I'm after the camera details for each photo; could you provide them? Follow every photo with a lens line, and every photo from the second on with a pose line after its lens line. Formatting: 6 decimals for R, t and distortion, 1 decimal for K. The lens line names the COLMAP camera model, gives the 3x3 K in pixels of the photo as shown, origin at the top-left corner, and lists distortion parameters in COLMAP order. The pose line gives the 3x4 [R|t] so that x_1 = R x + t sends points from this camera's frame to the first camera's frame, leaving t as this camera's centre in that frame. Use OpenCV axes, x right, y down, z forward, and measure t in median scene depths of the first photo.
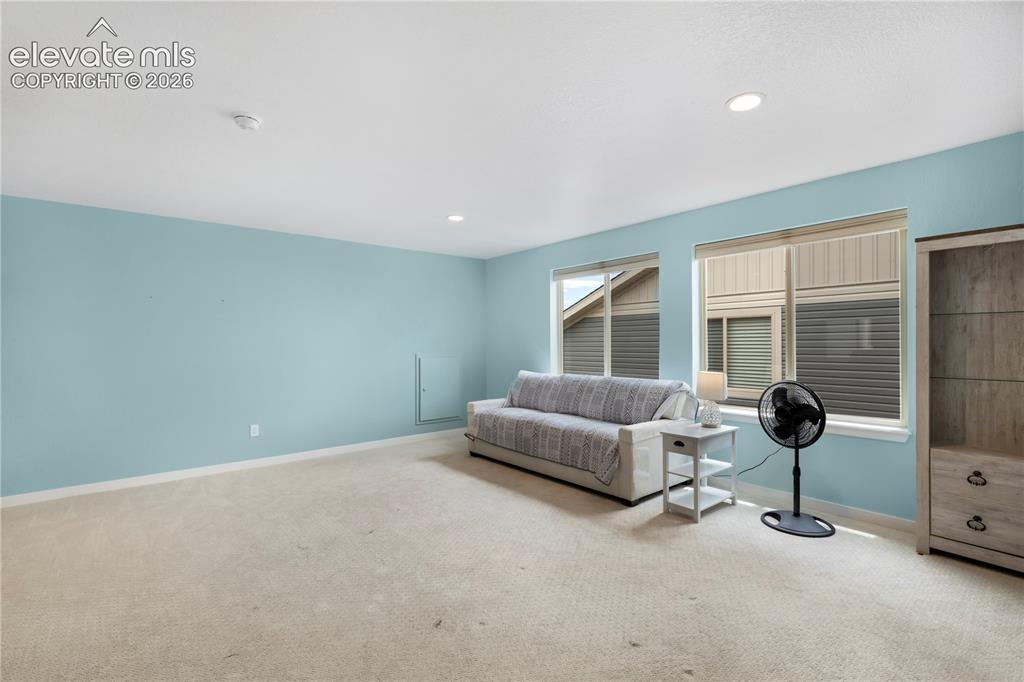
lens RADIAL K [[479.4, 0, 514.8], [0, 479.4, 337.8], [0, 0, 1]] dist [0.004269, 0.000422]
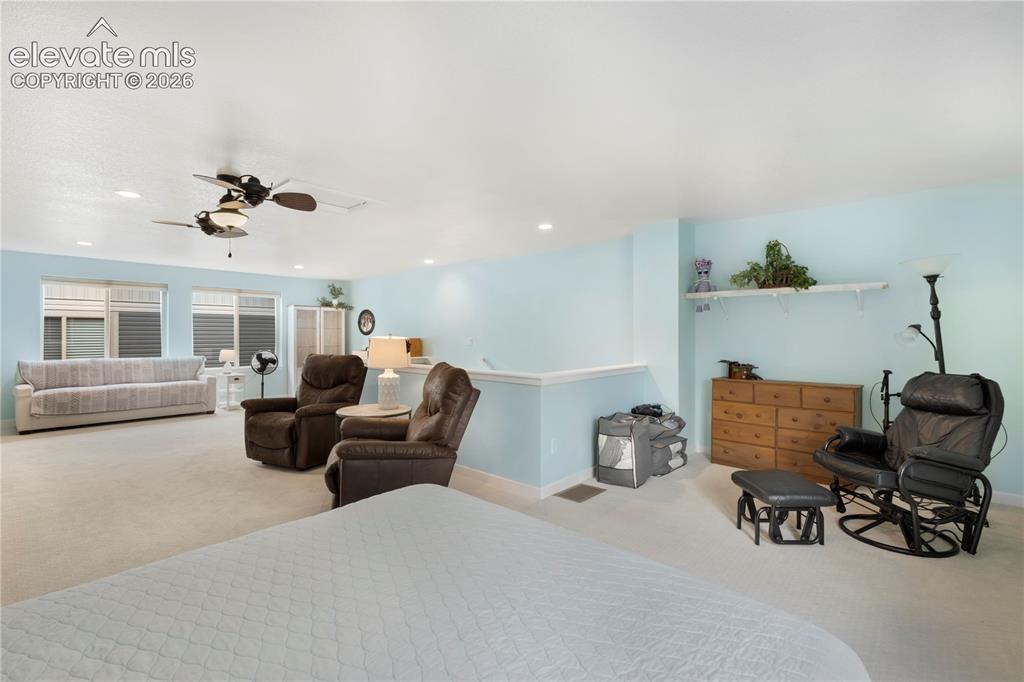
lens RADIAL K [[479.4, 0, 514.8], [0, 479.4, 337.8], [0, 0, 1]] dist [0.004269, 0.000422]
pose [[-0.168917, -0.002471, 0.985627, -1.556375], [-0.011353, 0.999935, 0.000561, 0.000214], [-0.985565, -0.011095, -0.168935, 0.036787]]
